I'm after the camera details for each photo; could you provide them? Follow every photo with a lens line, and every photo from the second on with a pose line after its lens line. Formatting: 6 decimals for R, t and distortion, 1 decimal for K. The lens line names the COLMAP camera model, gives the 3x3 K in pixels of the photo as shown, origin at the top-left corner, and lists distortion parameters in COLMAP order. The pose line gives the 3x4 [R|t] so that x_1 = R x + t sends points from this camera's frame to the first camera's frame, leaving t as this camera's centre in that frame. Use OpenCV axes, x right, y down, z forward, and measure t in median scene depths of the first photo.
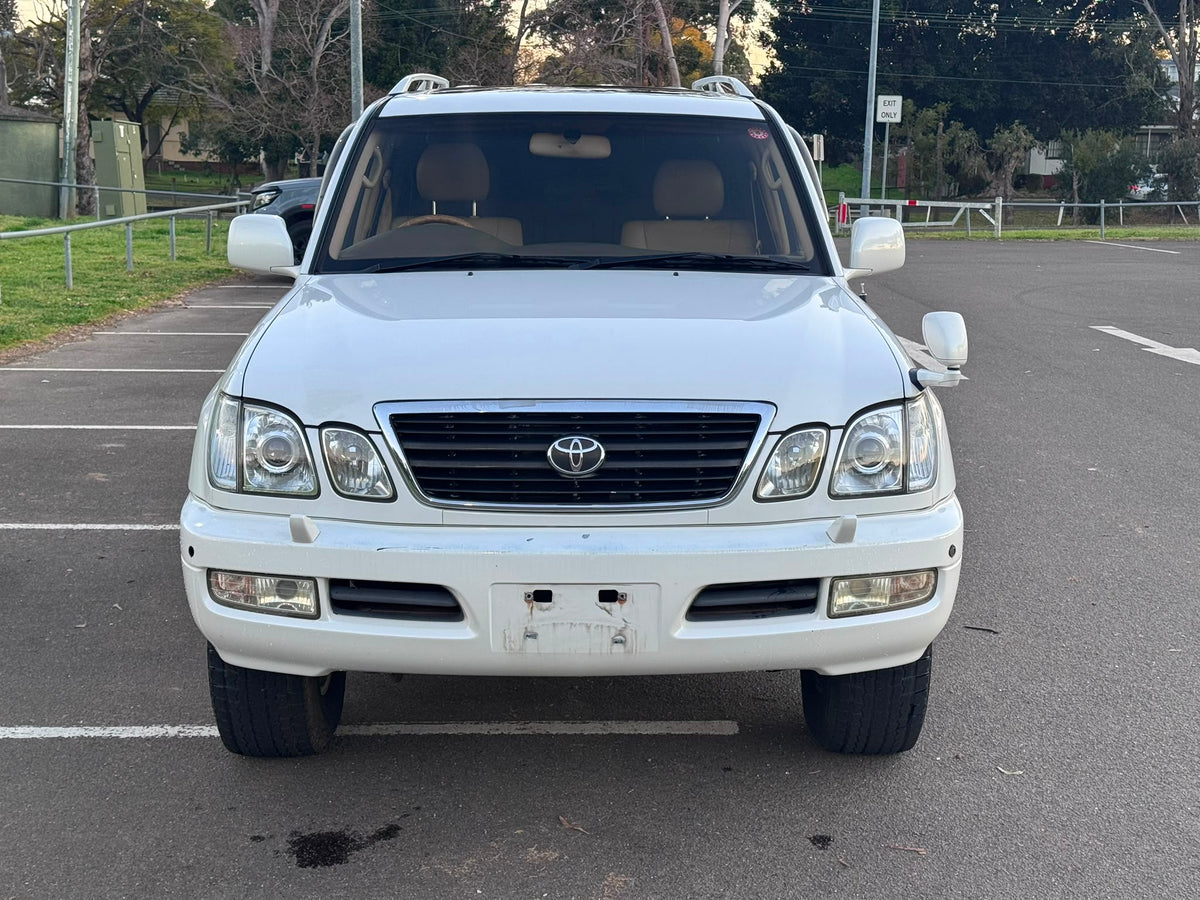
lens RADIAL K [[1676.5, 0, 605.5], [0, 1676.5, 449.5], [0, 0, 1]] dist [0.123413, 0.000000]
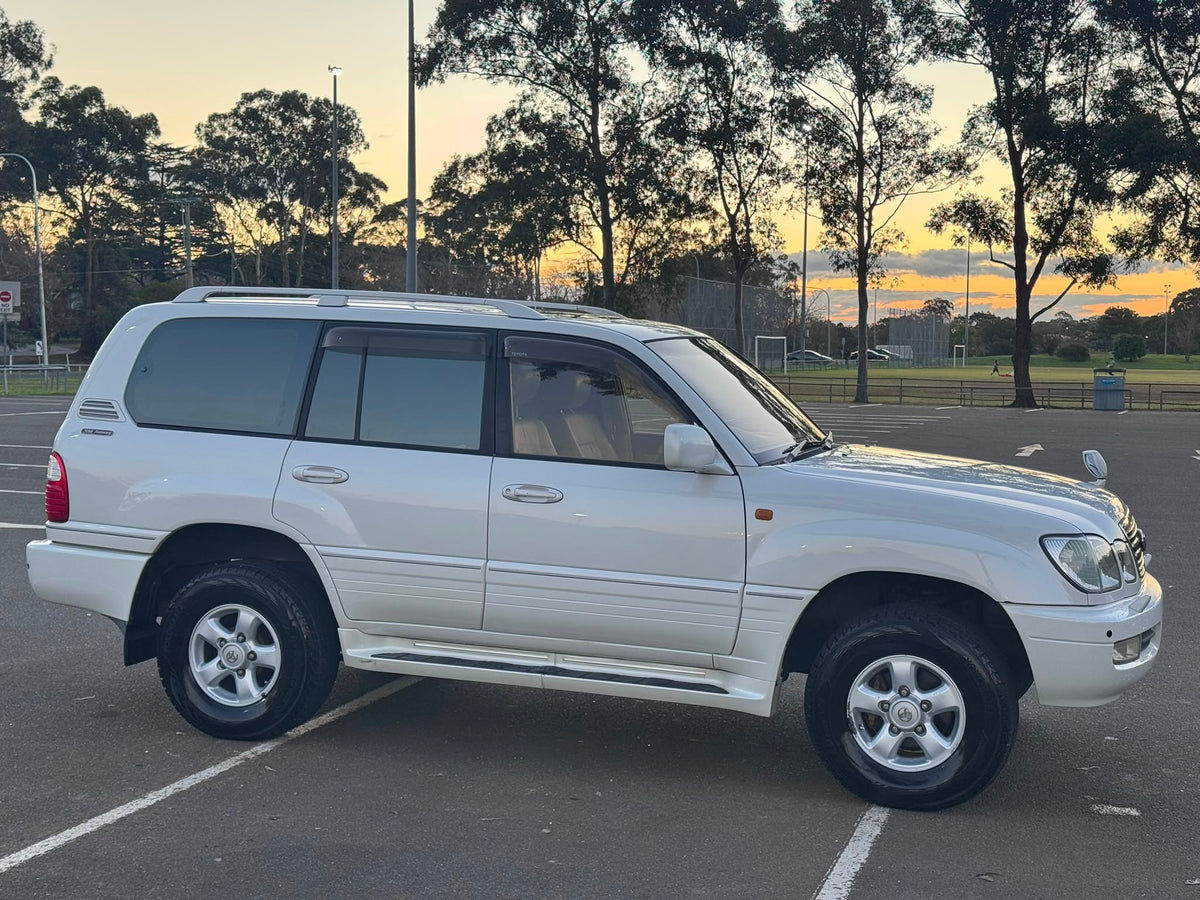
lens RADIAL K [[1676.5, 0, 605.7], [0, 1676.5, 452.6], [0, 0, 1]] dist [0.123413, 0.000000]
pose [[0.331018, -0.069940, 0.941029, -1.879486], [0.151527, 0.988248, 0.020148, -0.208023], [-0.931379, 0.135921, 0.337726, 0.895023]]
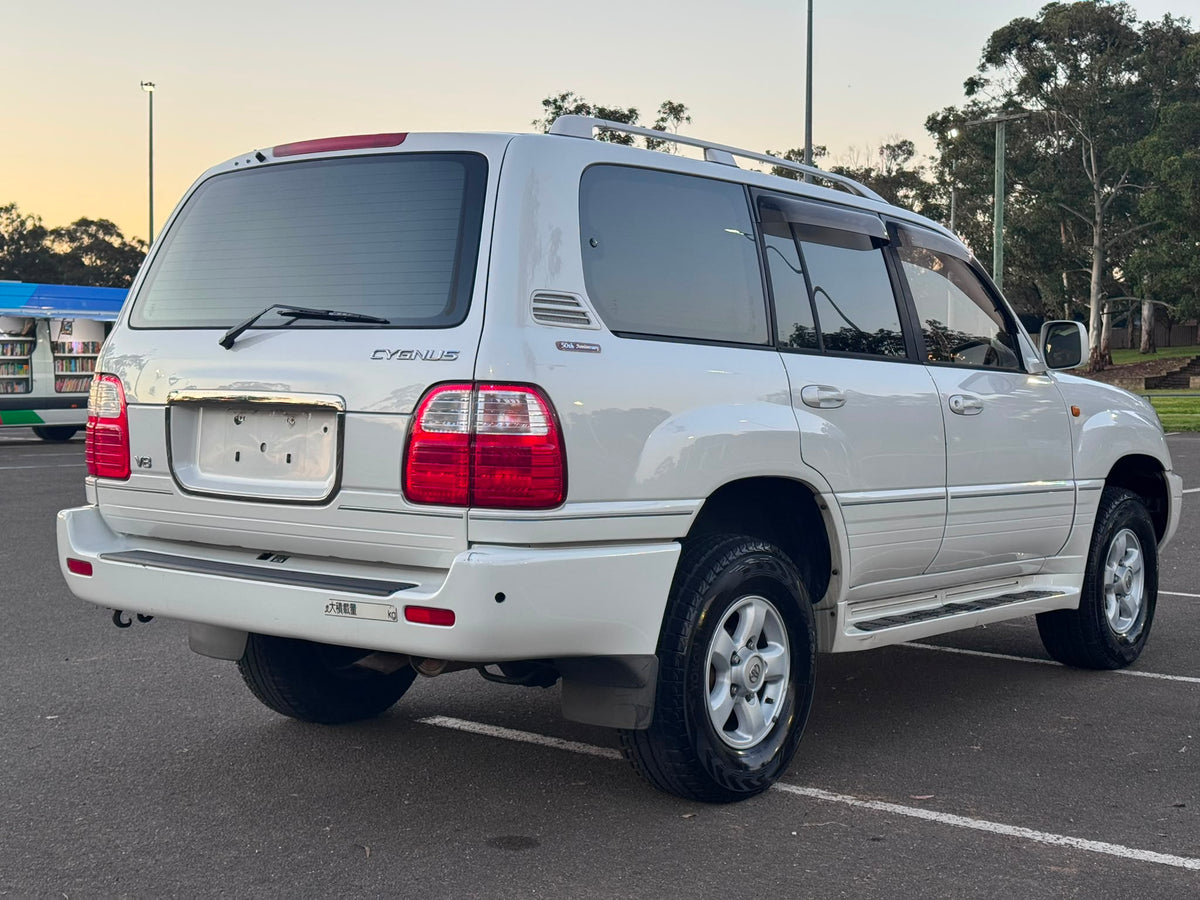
lens RADIAL K [[1665.8, 0, 598.9], [0, 1665.8, 446.5], [0, 0, 1]] dist [0.123575, 0.000000]
pose [[-0.768195, -0.041390, 0.638877, -0.981671], [0.100792, 0.977645, 0.184531, -0.415758], [-0.632232, 0.206150, -0.746850, 2.897473]]
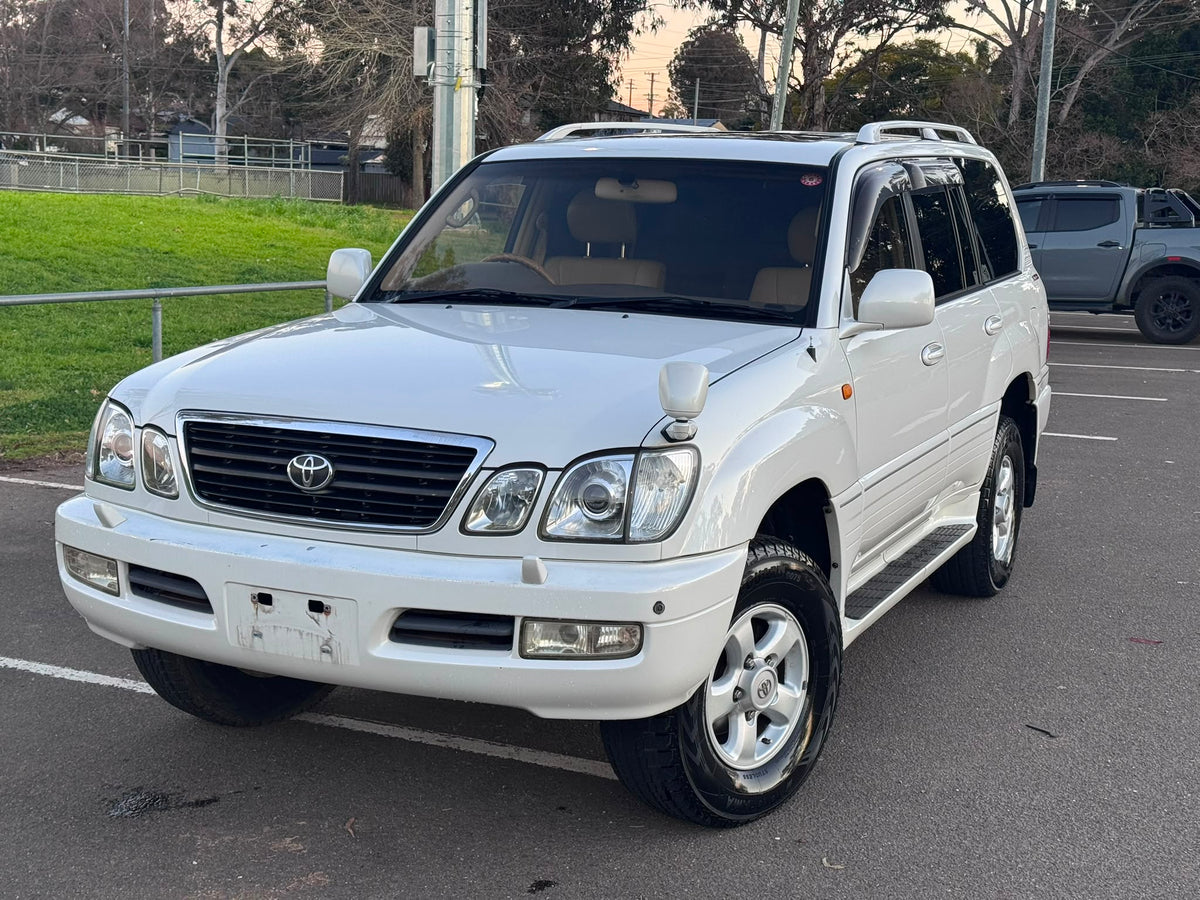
lens RADIAL K [[1676.5, 0, 584.2], [0, 1676.5, 441.5], [0, 0, 1]] dist [0.123413, 0.000000]
pose [[0.889634, 0.080695, -0.449488, 0.609011], [-0.095793, 0.995342, -0.010906, -0.020698], [0.446514, 0.052760, 0.893220, 0.116680]]
